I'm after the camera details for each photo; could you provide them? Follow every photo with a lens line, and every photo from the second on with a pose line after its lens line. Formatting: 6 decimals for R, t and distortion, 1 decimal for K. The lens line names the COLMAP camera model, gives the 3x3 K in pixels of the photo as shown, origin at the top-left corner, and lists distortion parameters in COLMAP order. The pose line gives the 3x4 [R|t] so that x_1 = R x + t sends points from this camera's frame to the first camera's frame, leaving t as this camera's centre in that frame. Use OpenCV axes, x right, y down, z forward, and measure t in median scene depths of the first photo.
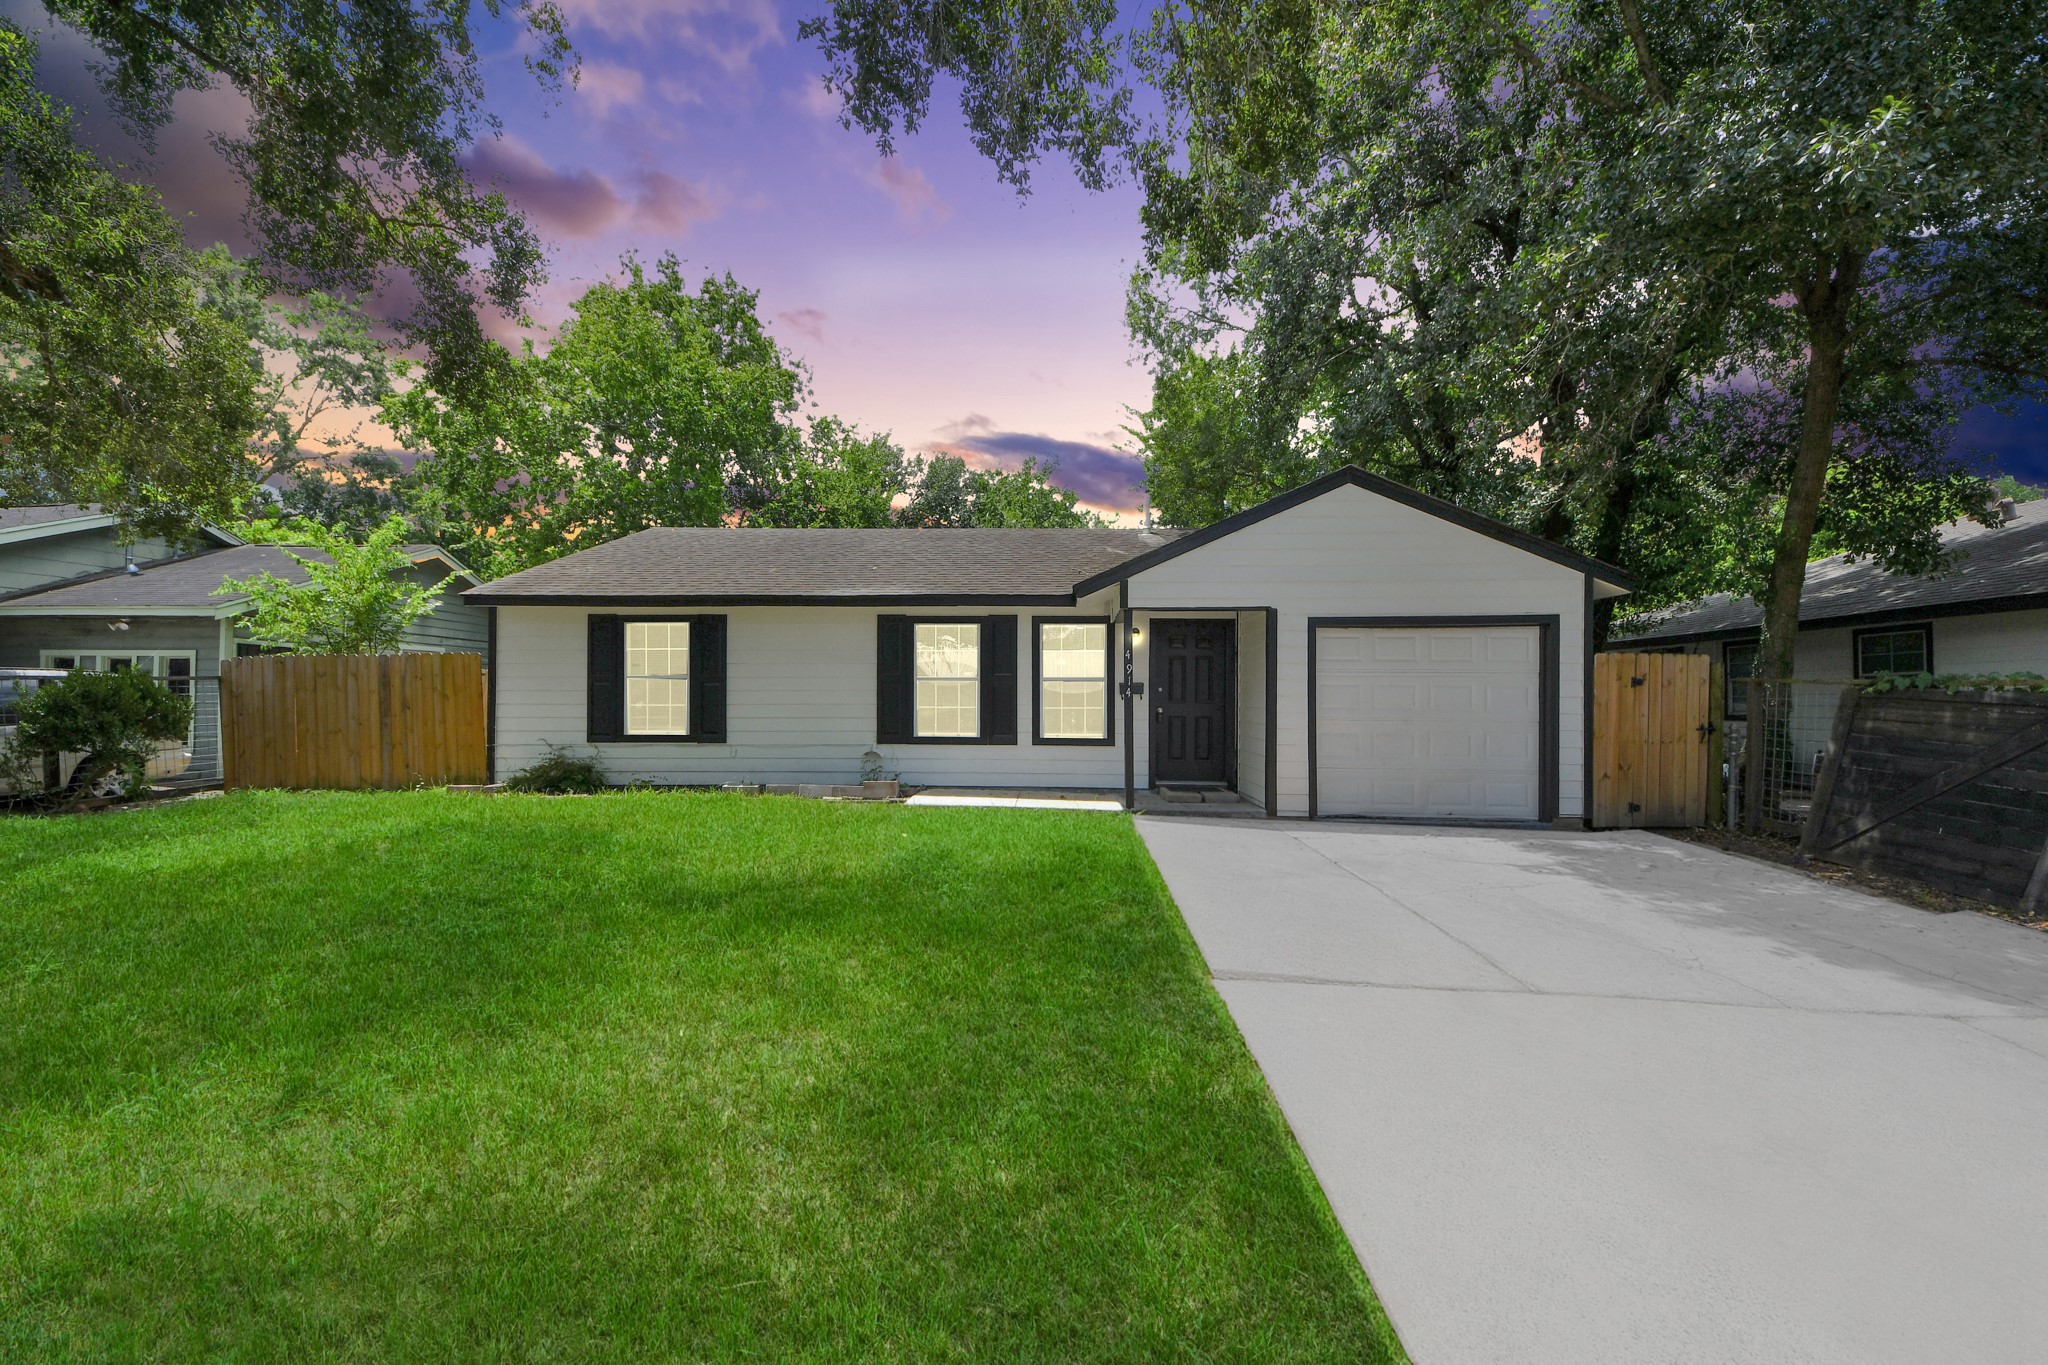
lens RADIAL K [[730.1, 0, 1033.2], [0, 730.1, 691.5], [0, 0, 1]] dist [0.022244, -0.010423]
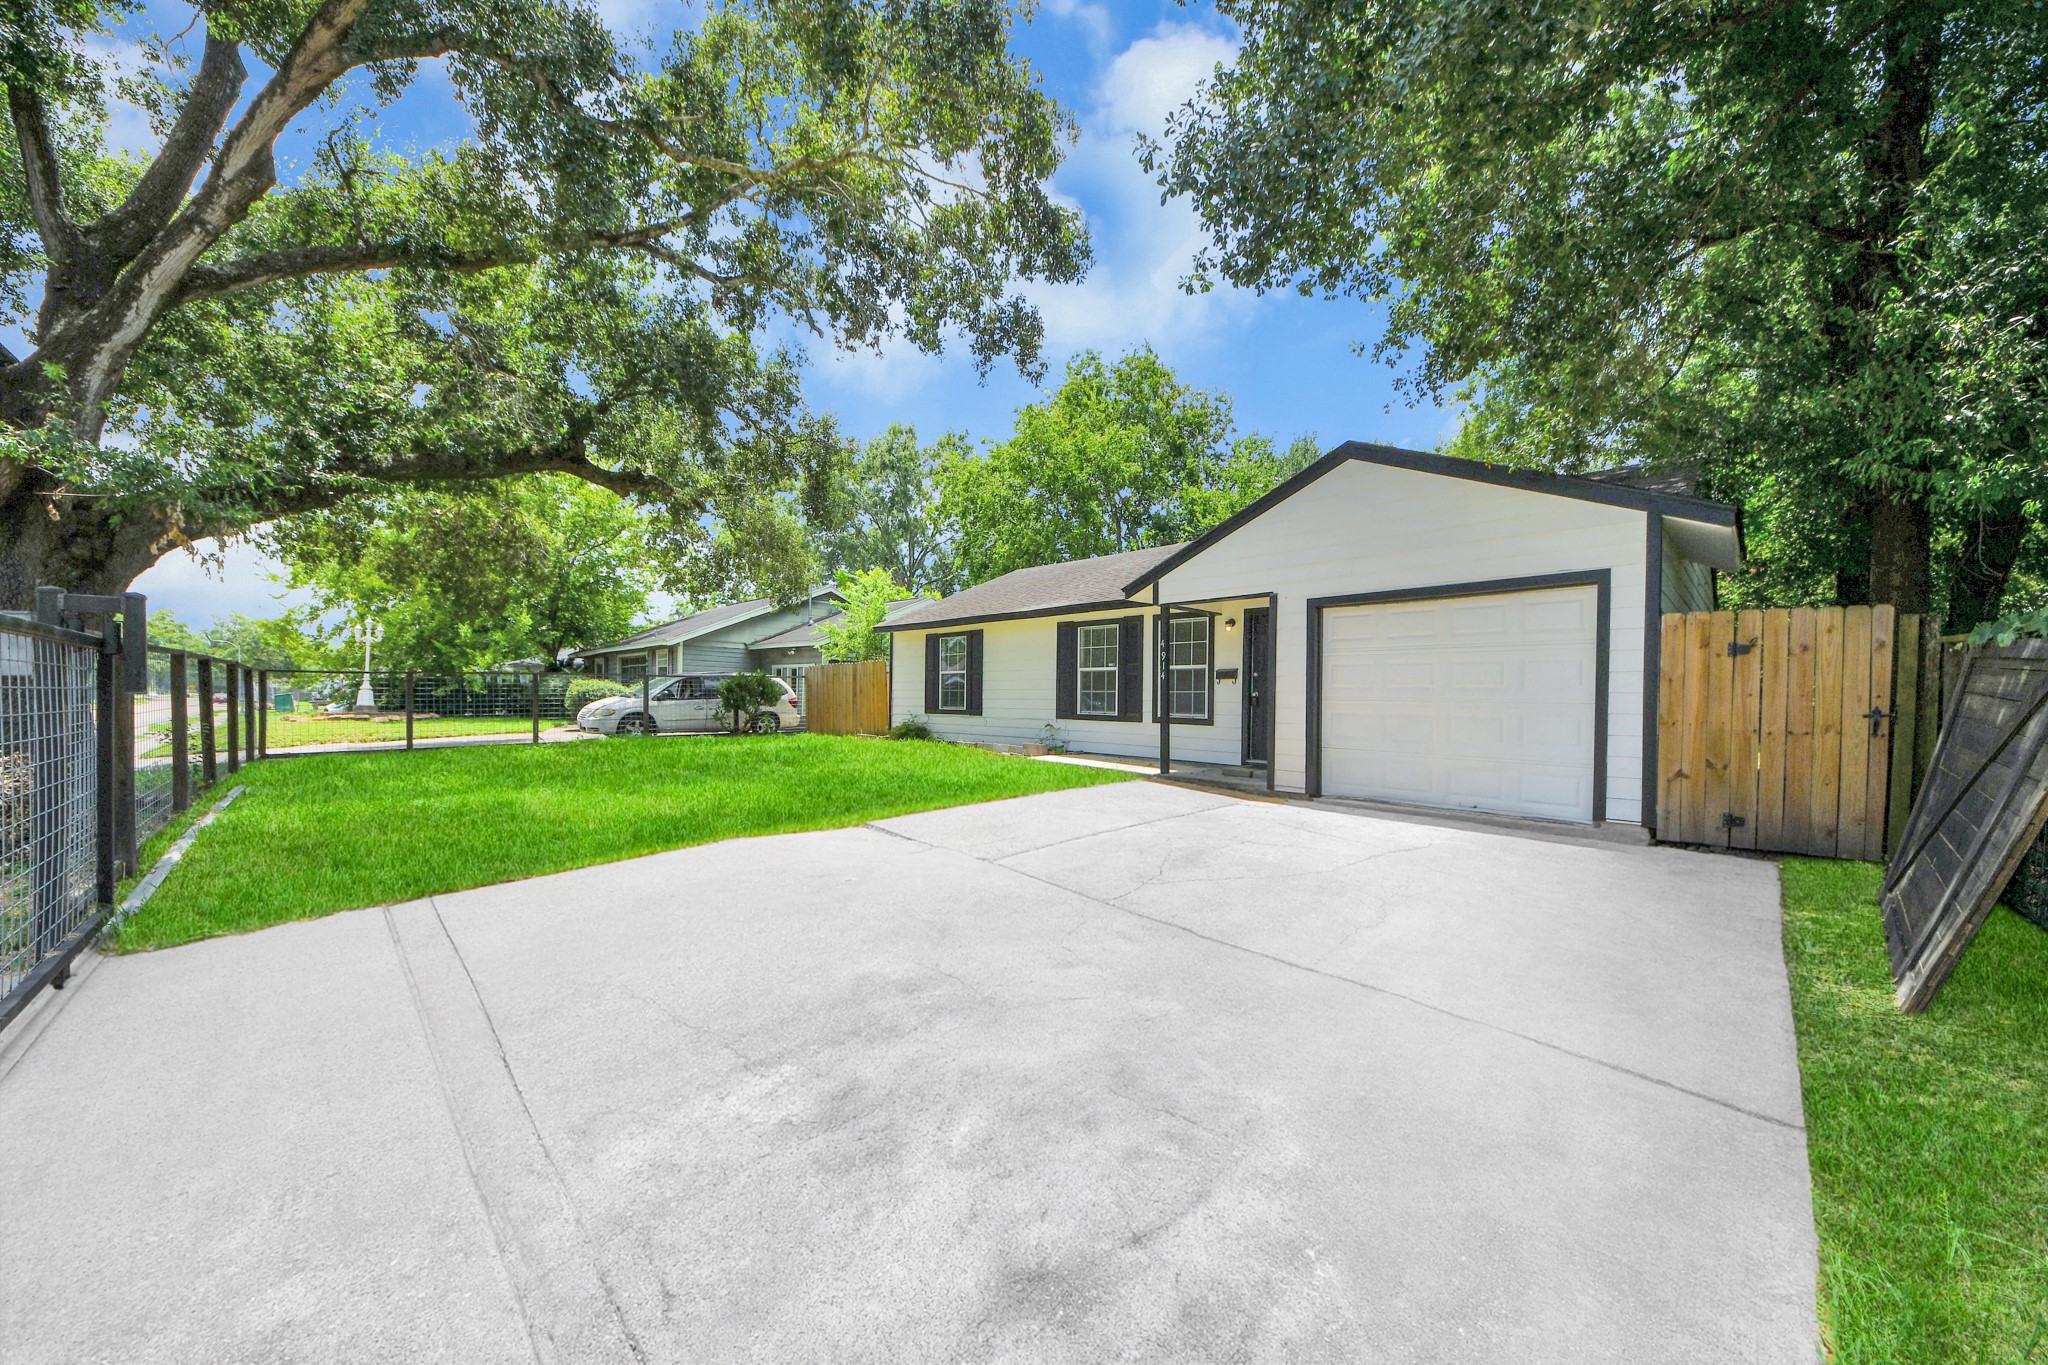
lens RADIAL K [[730.1, 0, 1033.2], [0, 730.1, 691.5], [0, 0, 1]] dist [0.022244, -0.010423]
pose [[0.729609, -0.000910, -0.683863, 0.790979], [-0.007547, 0.999928, -0.009382, 0.040287], [0.683822, 0.012006, 0.729550, -0.005235]]
